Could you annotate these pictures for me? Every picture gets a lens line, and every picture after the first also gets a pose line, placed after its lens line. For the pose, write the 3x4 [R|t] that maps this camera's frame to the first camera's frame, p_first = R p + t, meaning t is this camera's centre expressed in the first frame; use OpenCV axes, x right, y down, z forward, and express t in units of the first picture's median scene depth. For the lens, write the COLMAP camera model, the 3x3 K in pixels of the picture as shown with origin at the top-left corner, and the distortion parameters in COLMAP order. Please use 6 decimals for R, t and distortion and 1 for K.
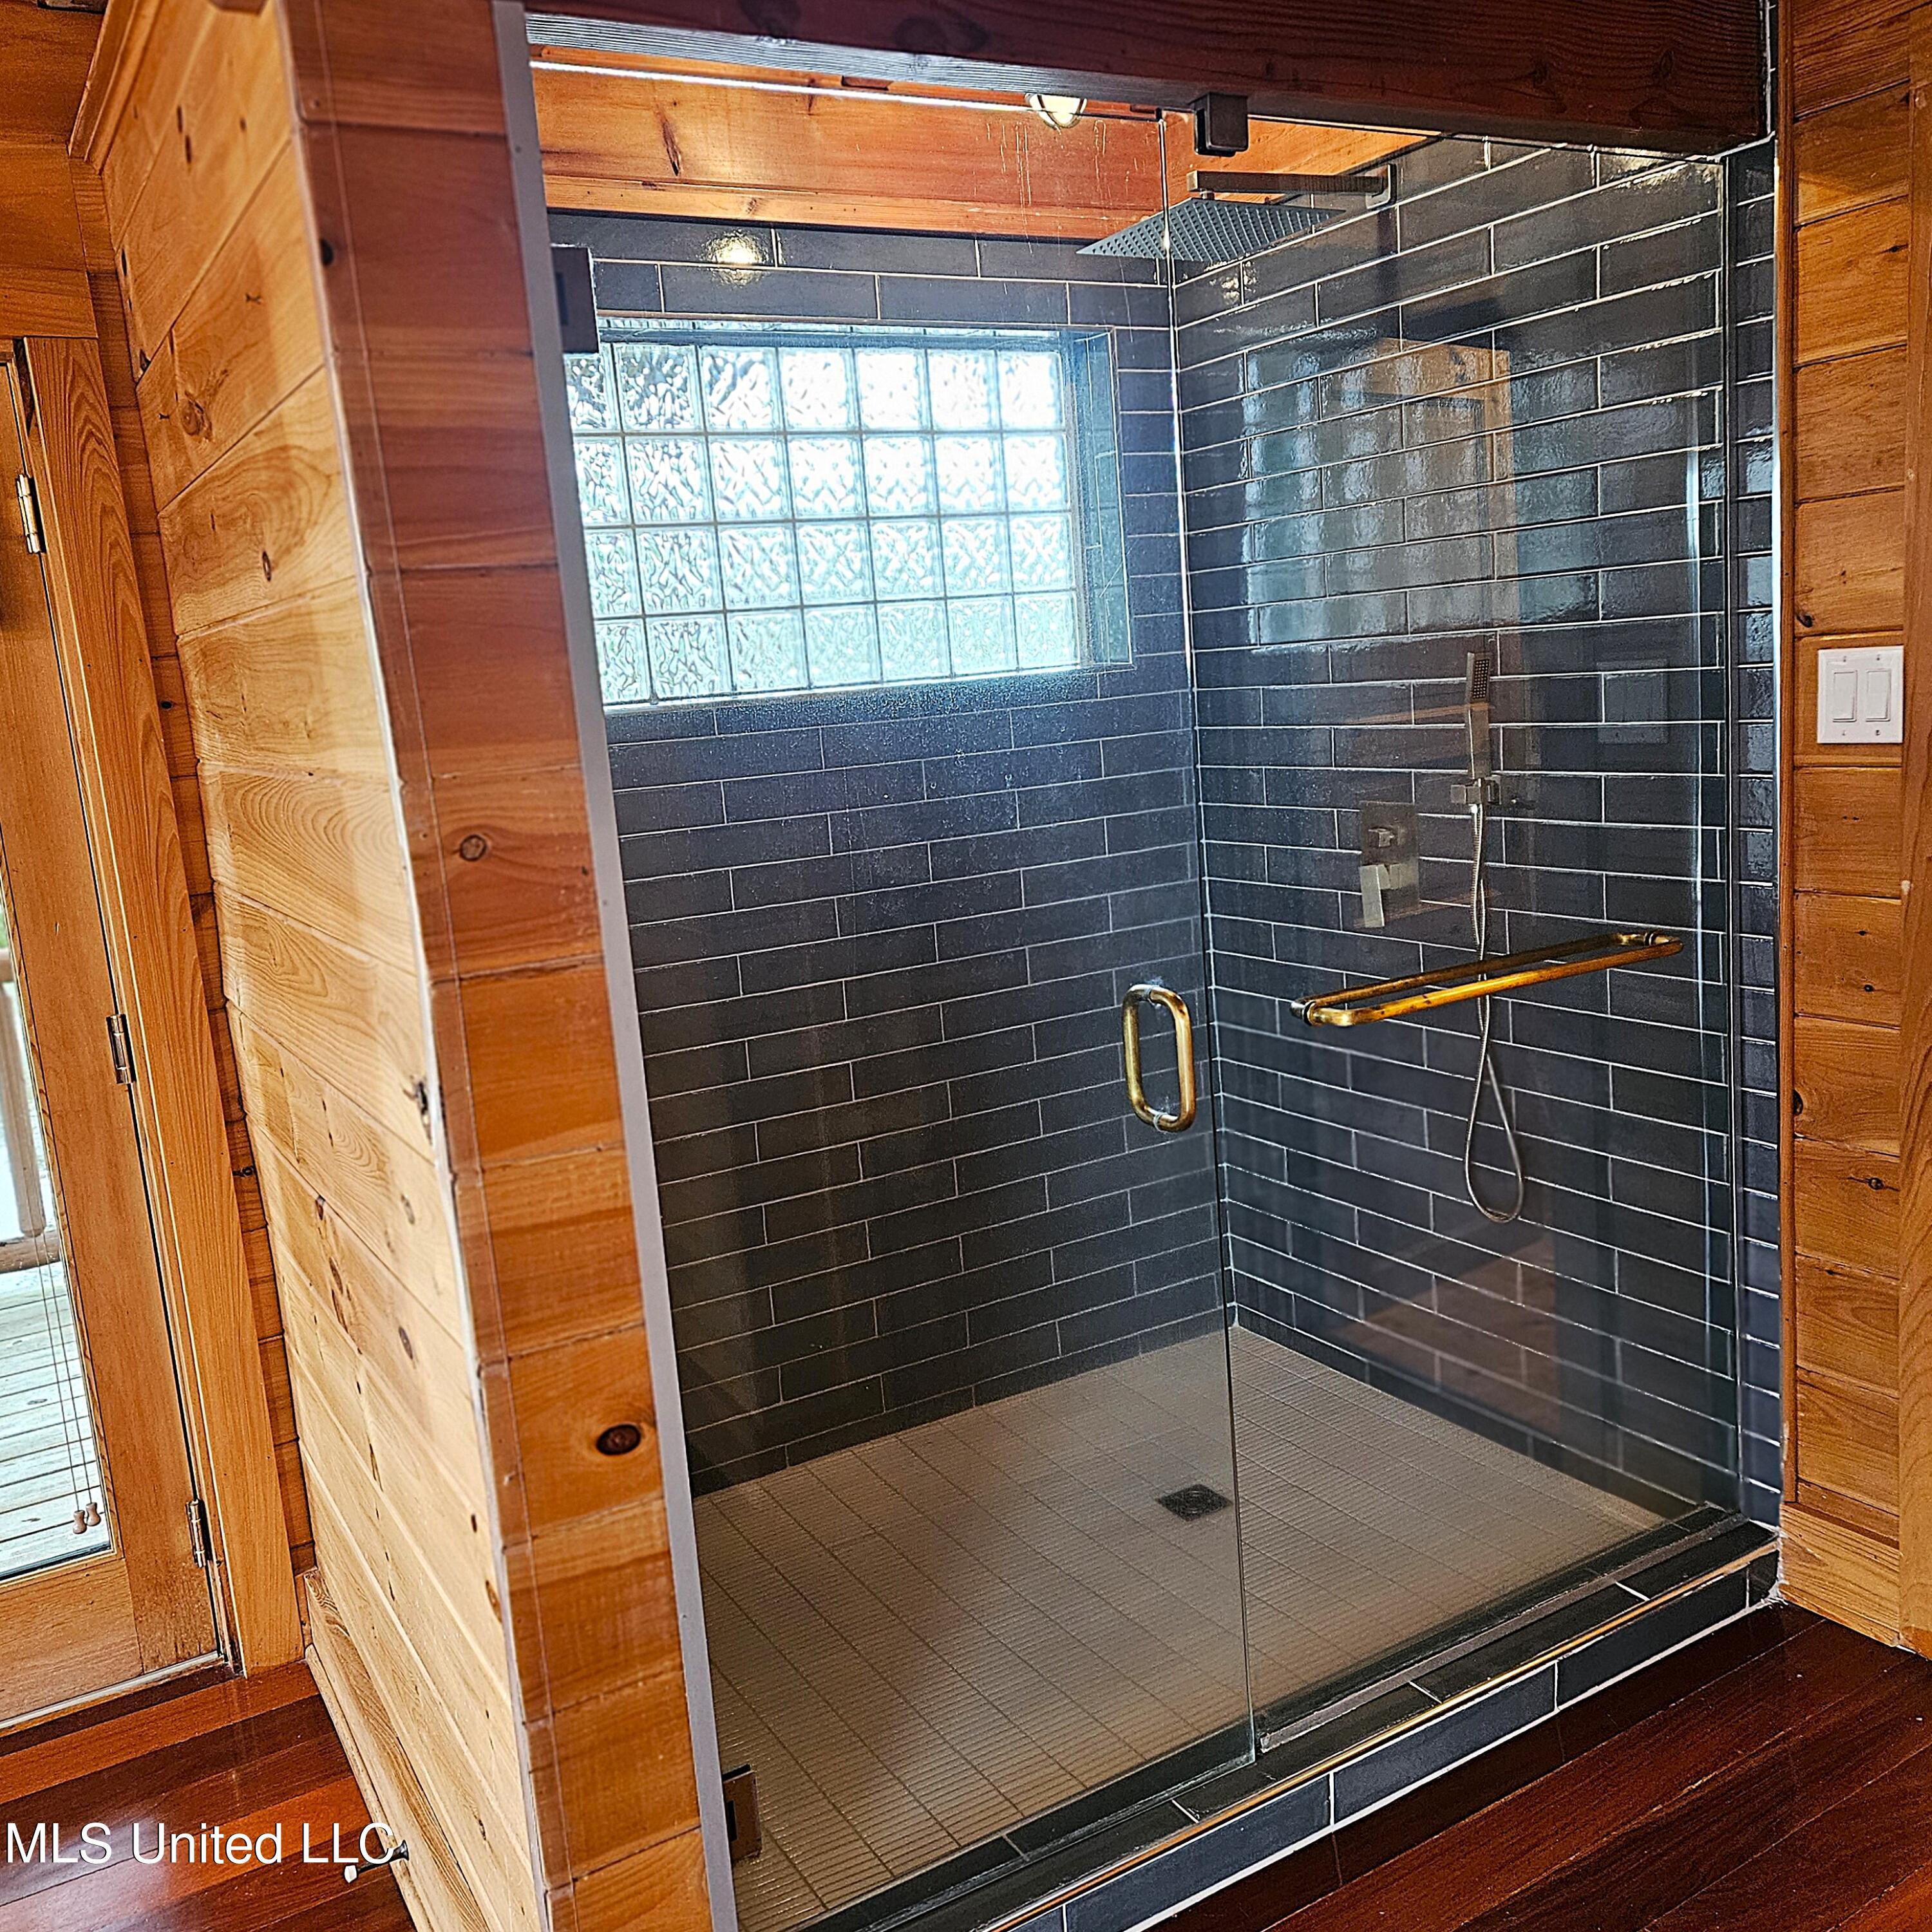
lens RADIAL K [[1797.5, 0, 966.0], [0, 1797.5, 966.0], [0, 0, 1]] dist [0.073232, -0.085527]
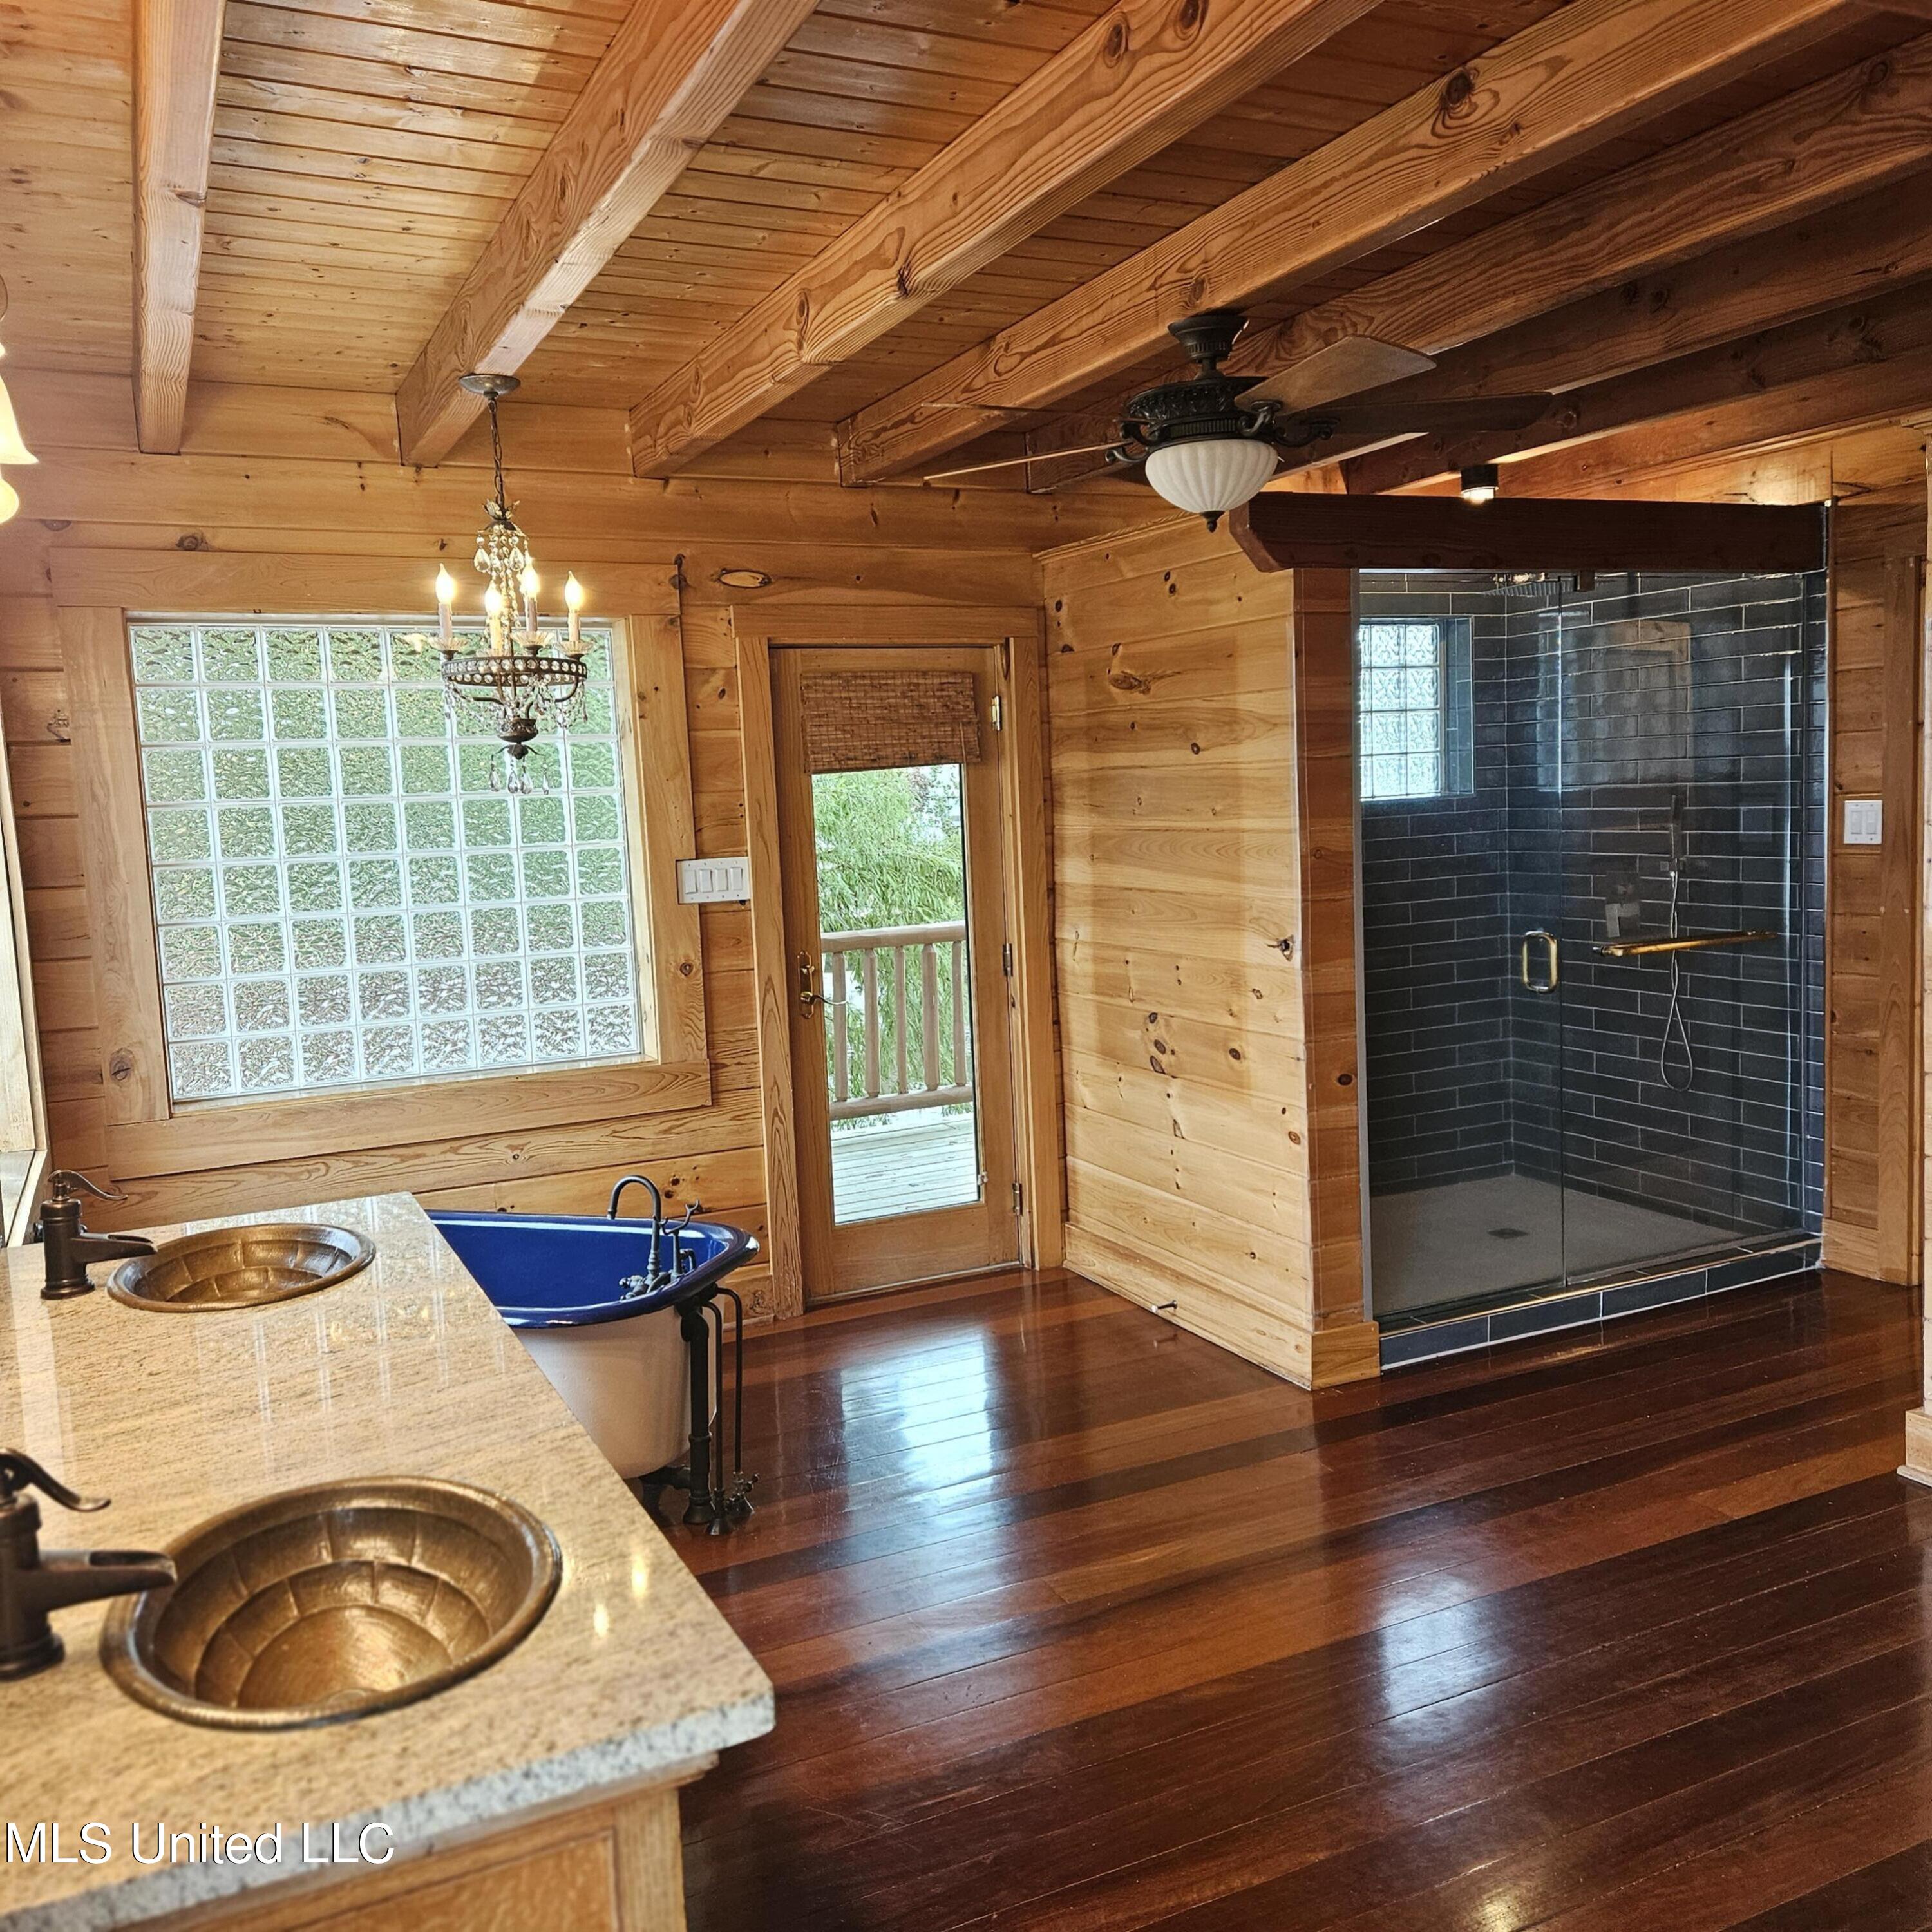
lens RADIAL K [[1712.2, 0, 966.0], [0, 1712.2, 966.0], [0, 0, 1]] dist [0.122088, -0.198364]
pose [[0.995553, 0.044355, -0.083112, -0.358879], [-0.049081, 0.997240, -0.055704, 0.173833], [0.080412, 0.059536, 0.994982, -1.042364]]
